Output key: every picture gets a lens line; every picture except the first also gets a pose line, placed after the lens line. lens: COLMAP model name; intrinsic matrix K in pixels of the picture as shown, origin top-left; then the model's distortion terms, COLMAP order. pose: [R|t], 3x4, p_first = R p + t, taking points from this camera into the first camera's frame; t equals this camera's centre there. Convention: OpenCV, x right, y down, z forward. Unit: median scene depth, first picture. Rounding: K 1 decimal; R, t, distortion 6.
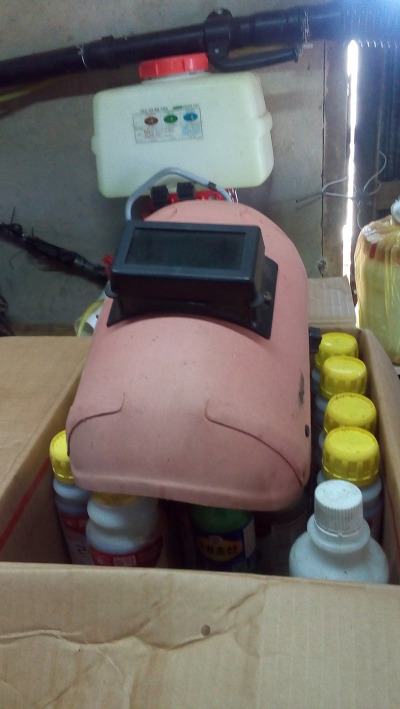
lens RADIAL K [[619.0, 0, 200.0], [0, 619.0, 354.5], [0, 0, 1]] dist [0.083492, -0.002359]
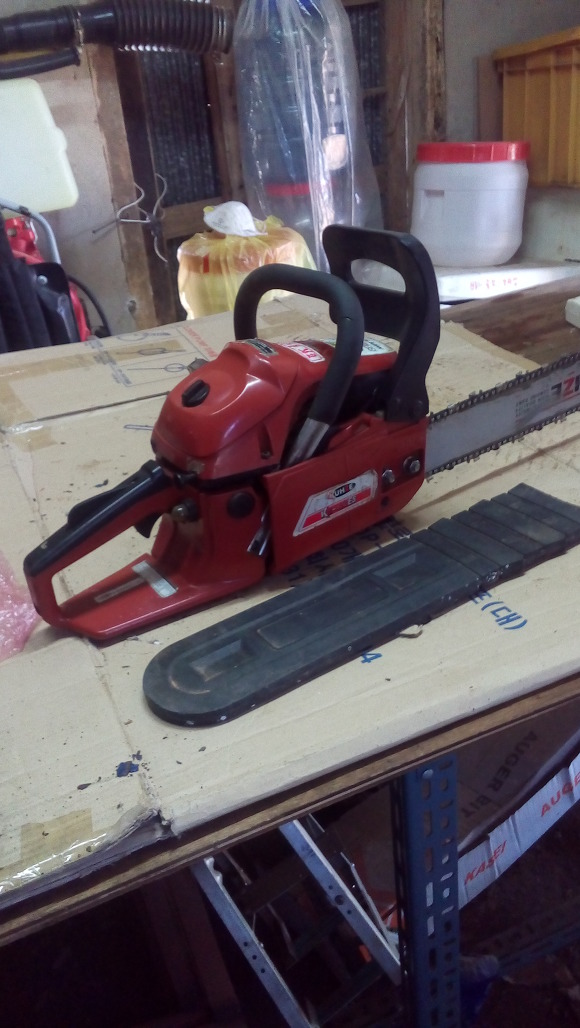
lens RADIAL K [[897.5, 0, 290.0], [0, 897.5, 514.0], [0, 0, 1]] dist [0.083492, -0.002359]
pose [[0.828750, -0.266769, 0.491943, -0.367110], [0.279820, 0.958824, 0.048549, 0.155519], [-0.484639, 0.097421, 0.869272, -0.210196]]
